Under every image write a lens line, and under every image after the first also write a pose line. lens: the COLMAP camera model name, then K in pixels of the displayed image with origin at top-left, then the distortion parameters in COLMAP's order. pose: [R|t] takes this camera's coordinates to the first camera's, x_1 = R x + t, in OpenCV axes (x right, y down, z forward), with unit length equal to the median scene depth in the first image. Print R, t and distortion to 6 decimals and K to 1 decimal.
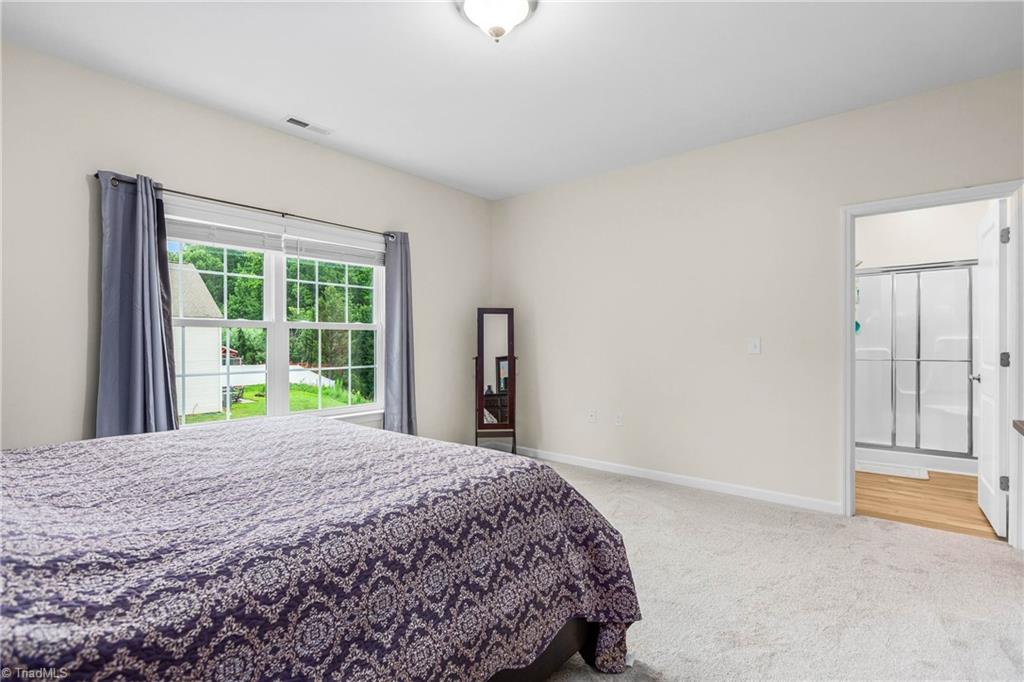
lens RADIAL K [[477.3, 0, 513.5], [0, 477.3, 341.0], [0, 0, 1]] dist [0.005682, 0.000292]
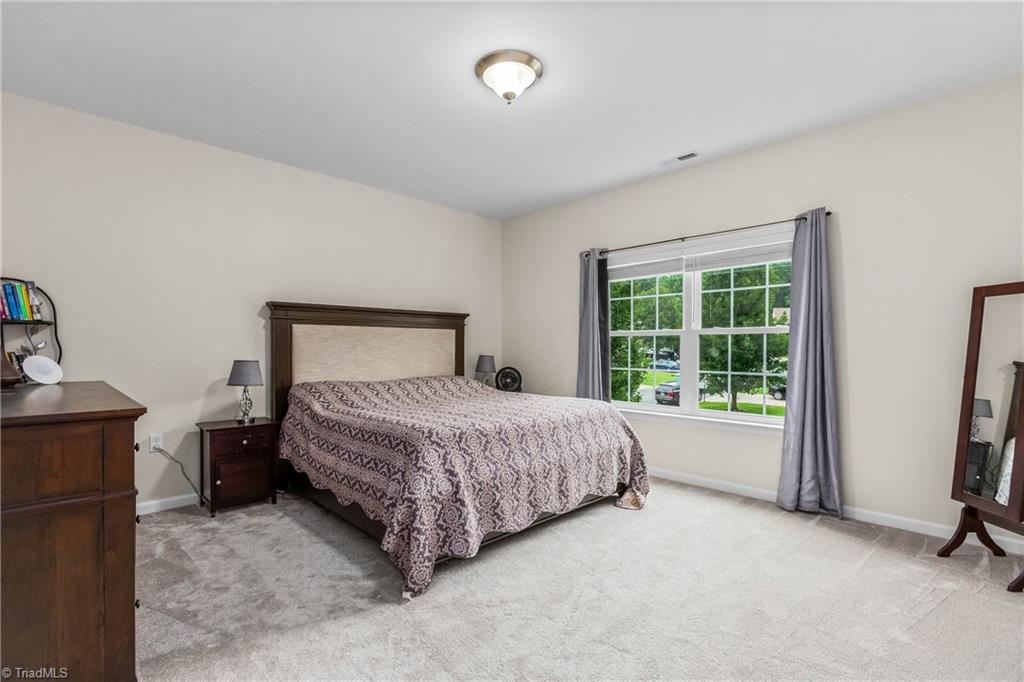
lens RADIAL K [[469.1, 0, 514.1], [0, 469.1, 342.9], [0, 0, 1]] dist [-0.000465, 0.000090]
pose [[-0.106050, -0.003469, -0.994355, 0.639974], [-0.004401, 0.999986, -0.003019, -0.001314], [0.994351, 0.004056, -0.106063, 0.627593]]
